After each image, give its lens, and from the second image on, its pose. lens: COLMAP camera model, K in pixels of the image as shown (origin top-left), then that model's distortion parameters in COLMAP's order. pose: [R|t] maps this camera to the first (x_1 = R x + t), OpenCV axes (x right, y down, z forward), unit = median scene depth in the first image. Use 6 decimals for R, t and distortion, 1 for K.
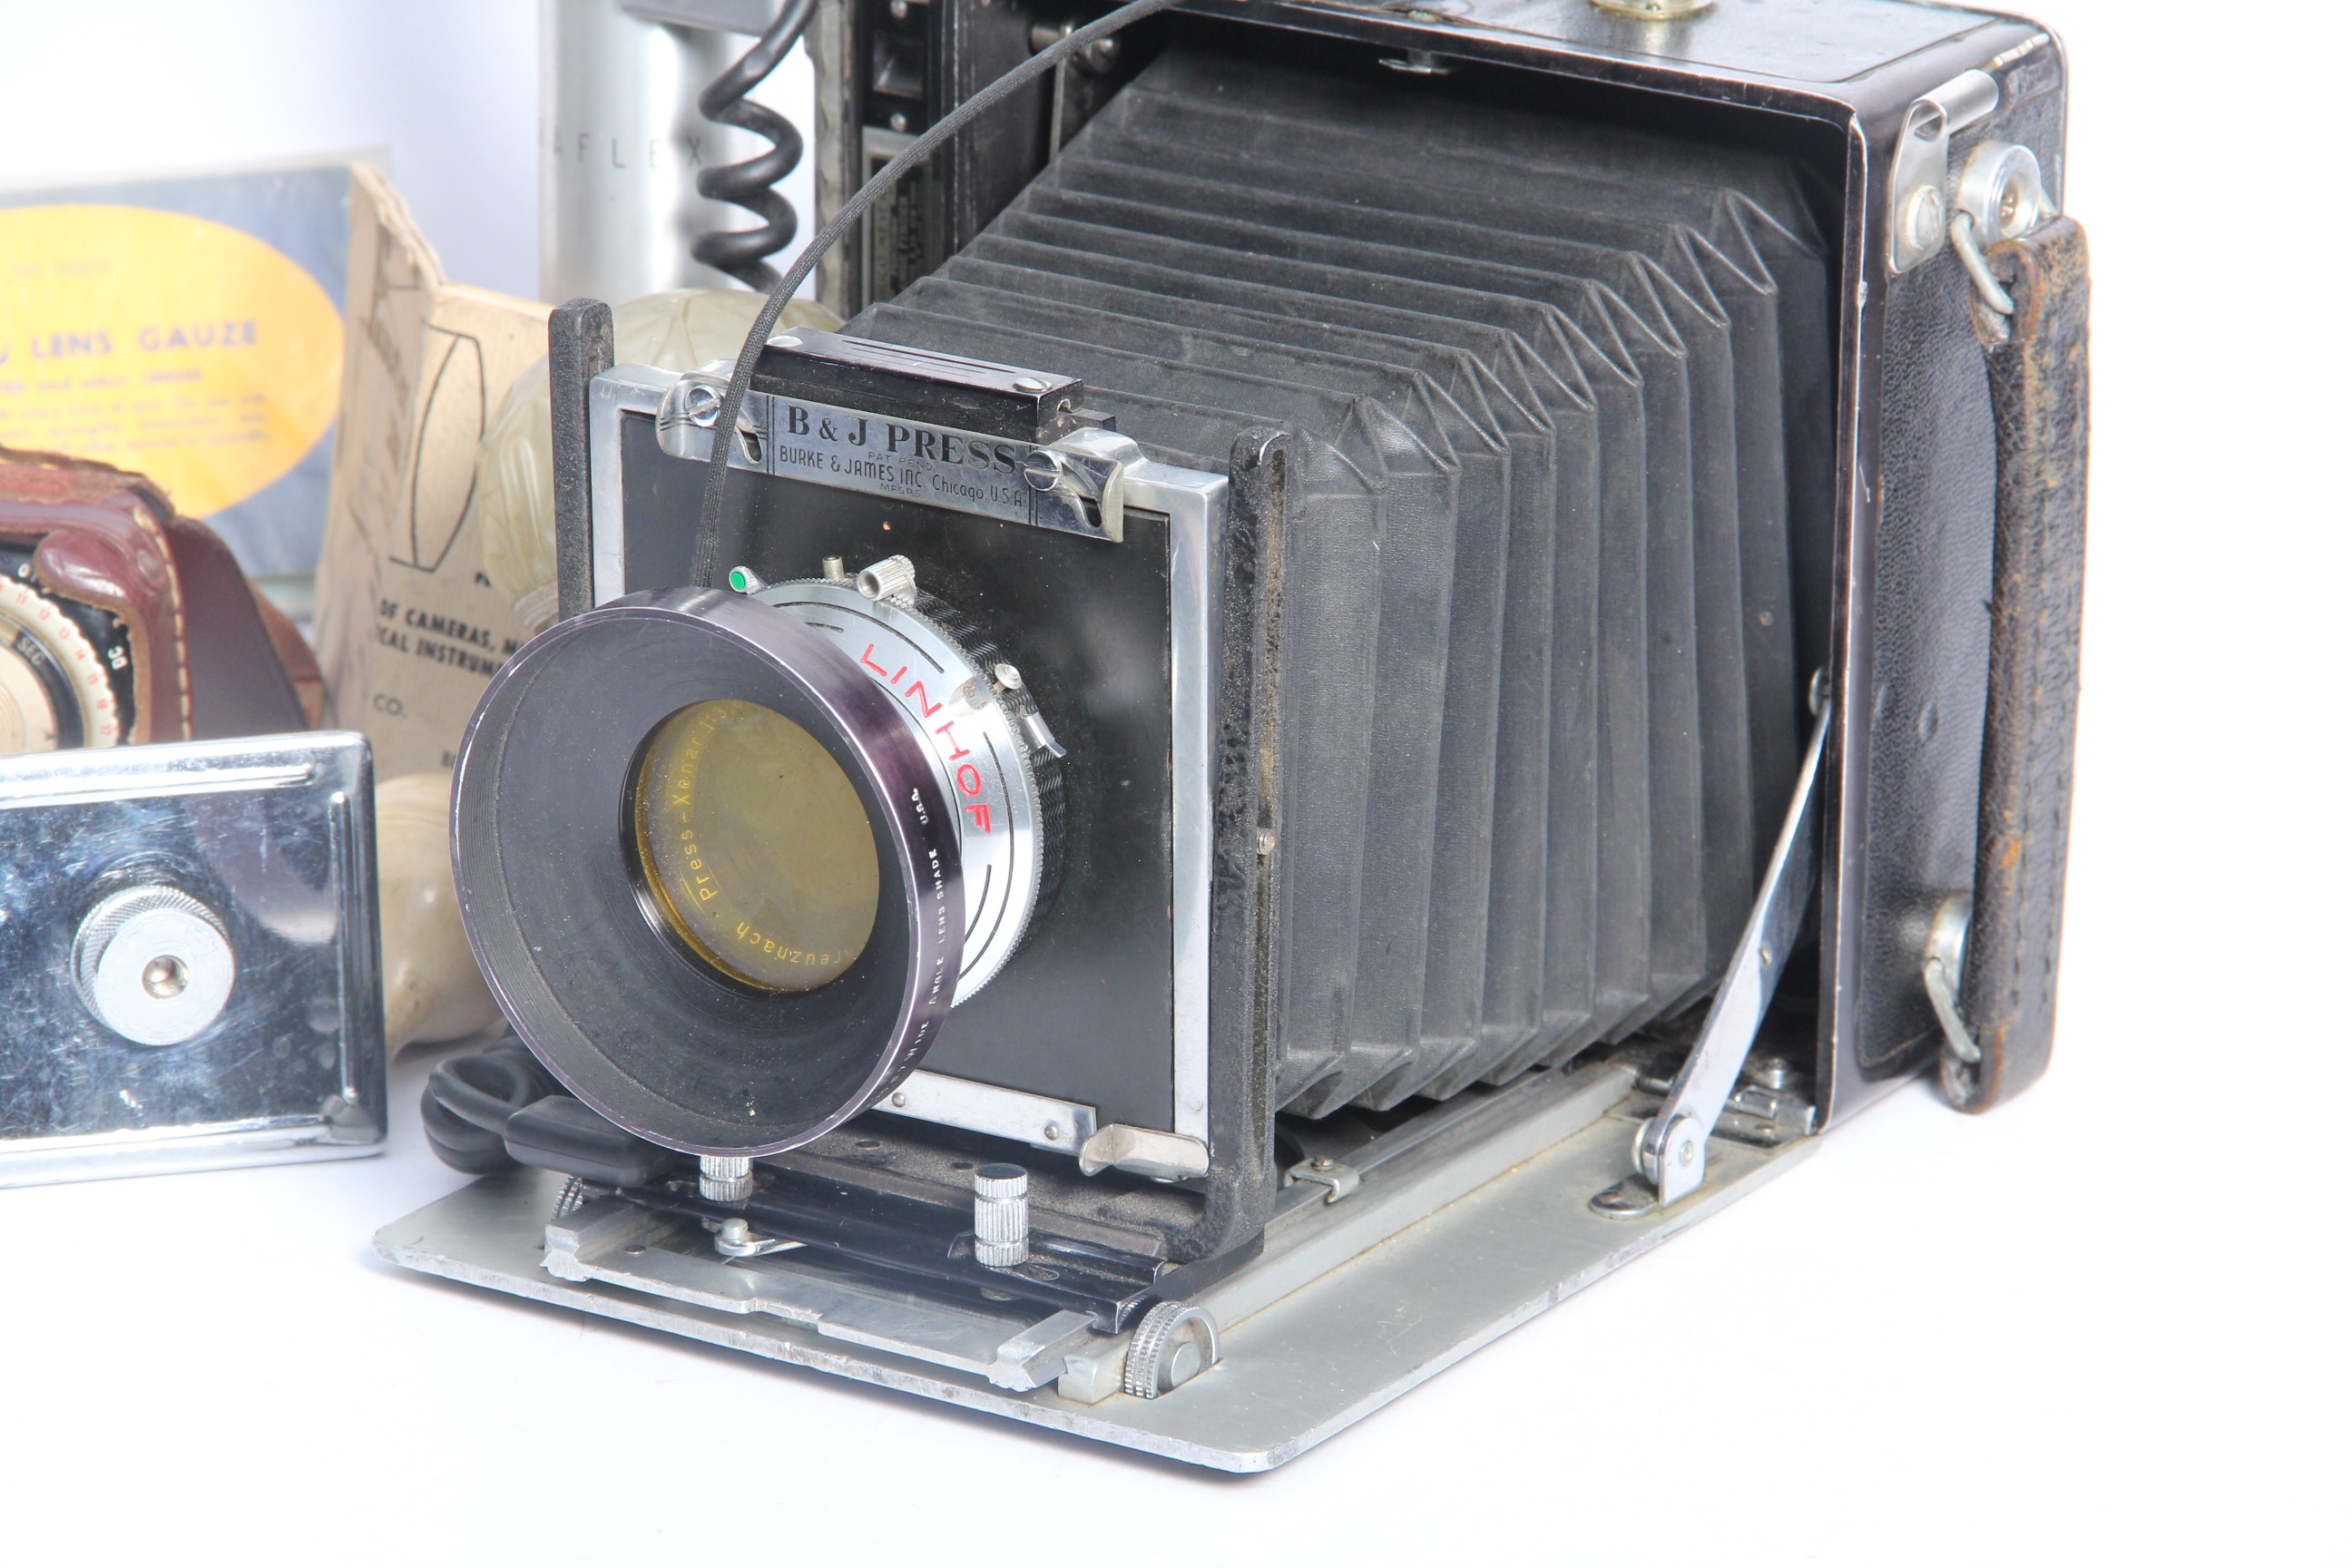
lens RADIAL K [[12301.3, 0, 1176.0], [0, 12301.3, 784.0], [0, 0, 1]] dist [1.365305, 8.355330]
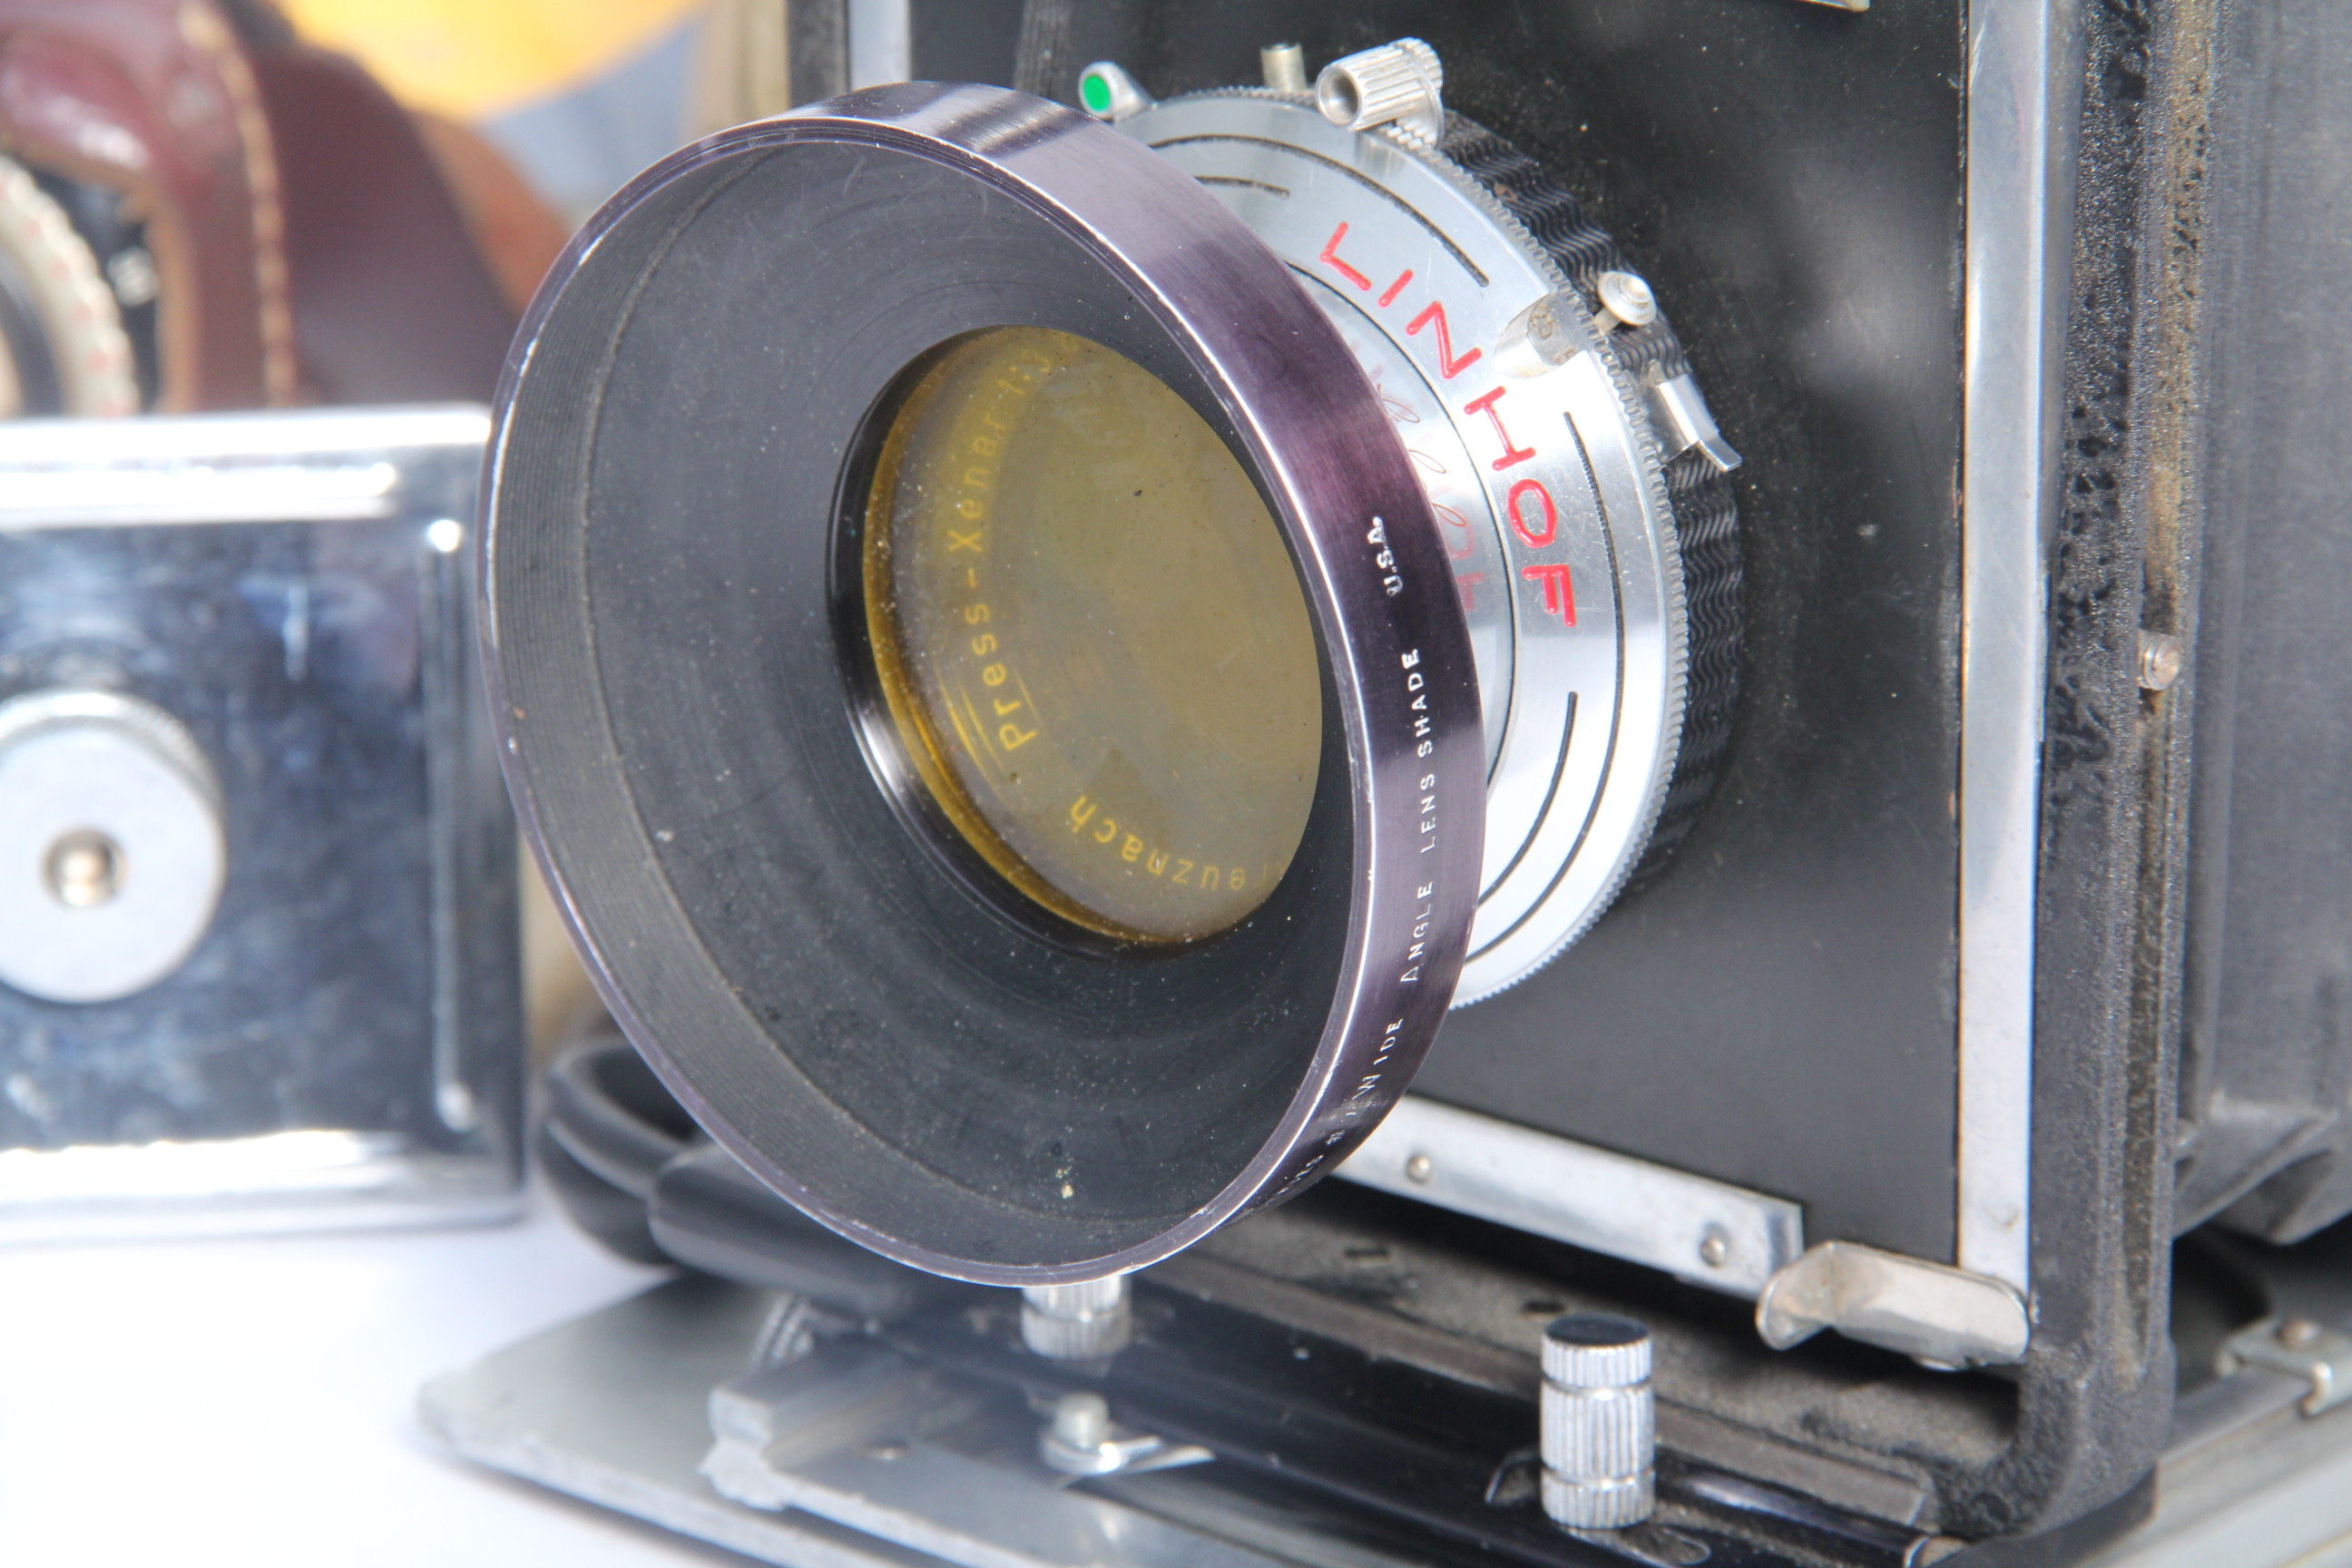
lens RADIAL K [[10385.3, 0, 1176.0], [0, 10385.3, 784.0], [0, 0, 1]] dist [0.805338, -7.596839]
pose [[0.990311, 0.034256, -0.134576, 0.023794], [-0.033488, 0.999407, 0.007964, 0.007350], [0.134770, -0.003380, 0.990871, 0.595082]]
